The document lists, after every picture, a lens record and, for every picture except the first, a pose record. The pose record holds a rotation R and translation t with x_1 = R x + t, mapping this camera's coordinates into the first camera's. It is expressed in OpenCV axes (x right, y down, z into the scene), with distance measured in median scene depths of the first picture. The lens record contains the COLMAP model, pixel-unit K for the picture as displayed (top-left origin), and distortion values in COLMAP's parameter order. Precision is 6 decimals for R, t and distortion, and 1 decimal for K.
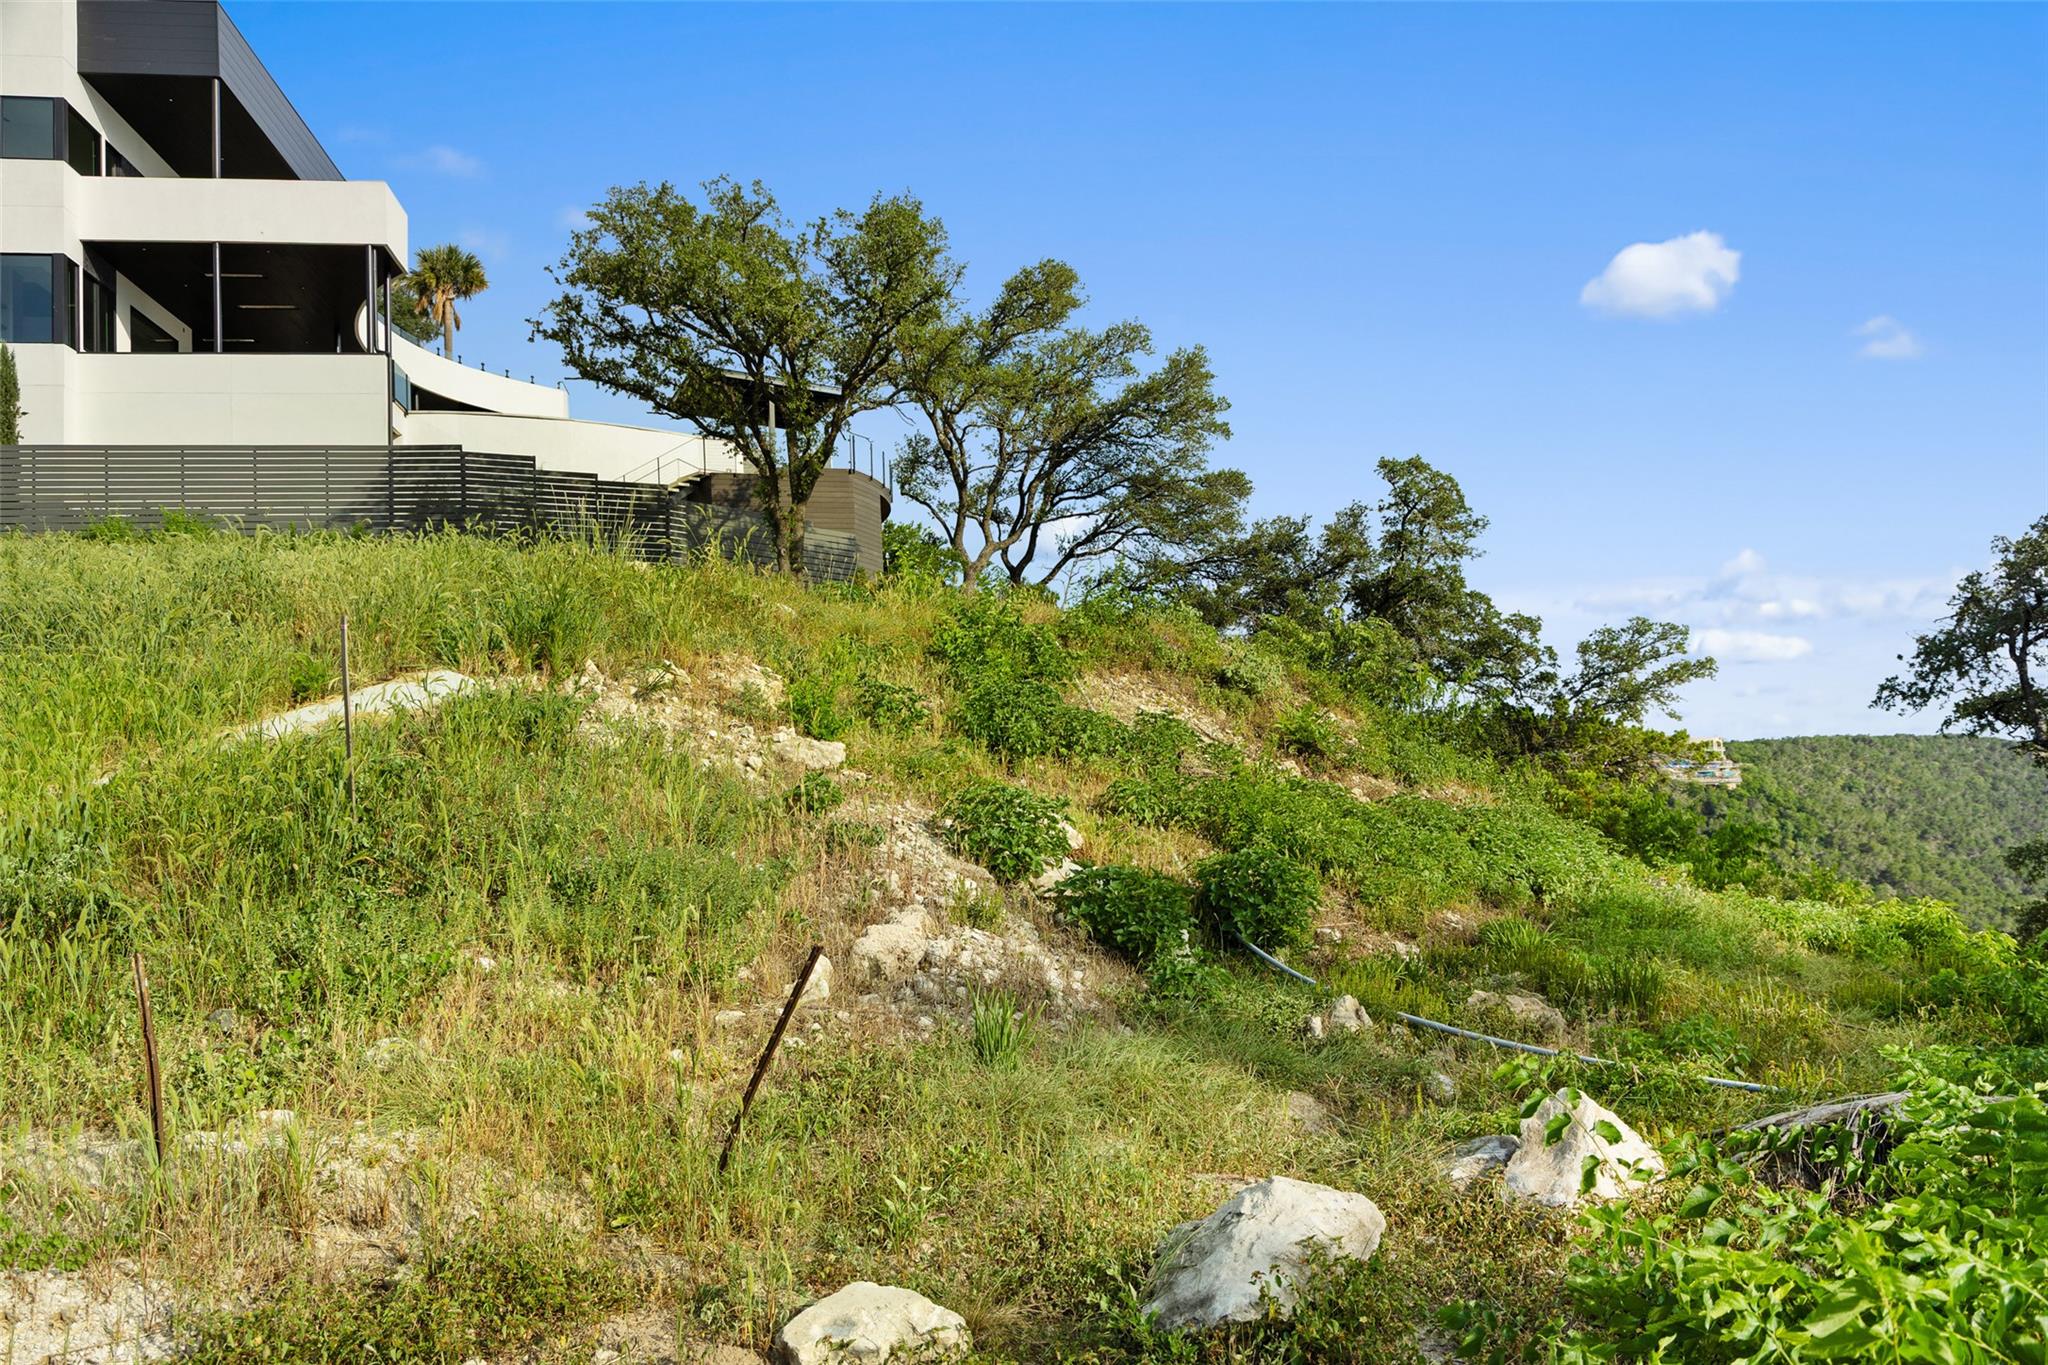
lens RADIAL K [[1687.0, 0, 1028.6], [0, 1687.0, 686.4], [0, 0, 1]] dist [-0.006672, -0.000375]
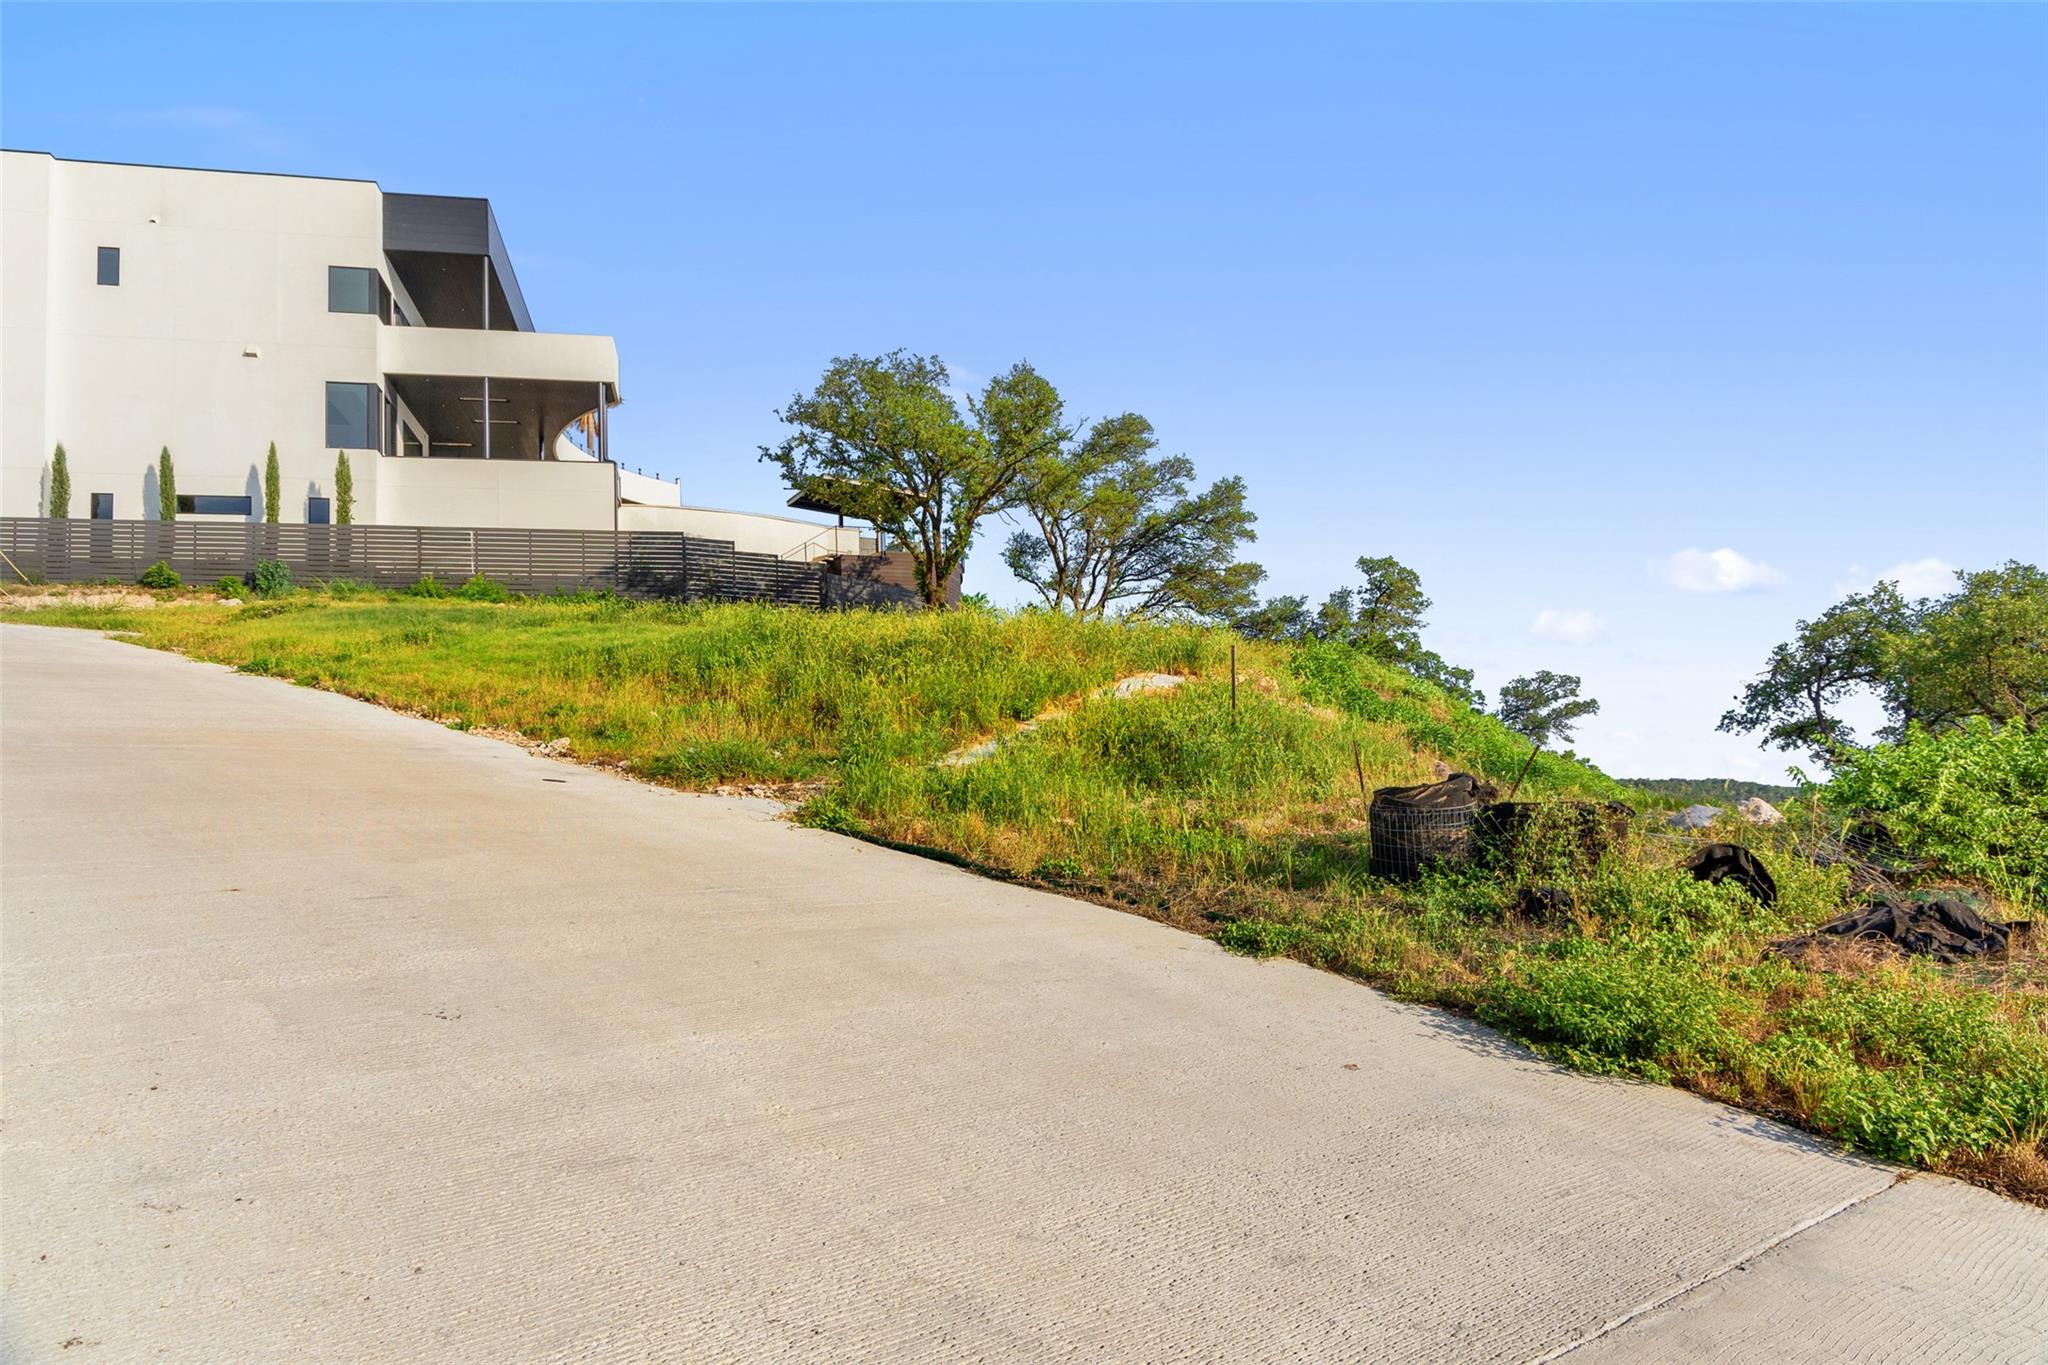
lens RADIAL K [[1383.4, 0, 1019.7], [0, 1383.4, 680.5], [0, 0, 1]] dist [0.007886, 0.000679]
pose [[0.999379, 0.017385, 0.030633, -0.113973], [-0.016333, 0.999279, -0.034263, 0.014003], [-0.031207, 0.033741, 0.998943, -0.158134]]
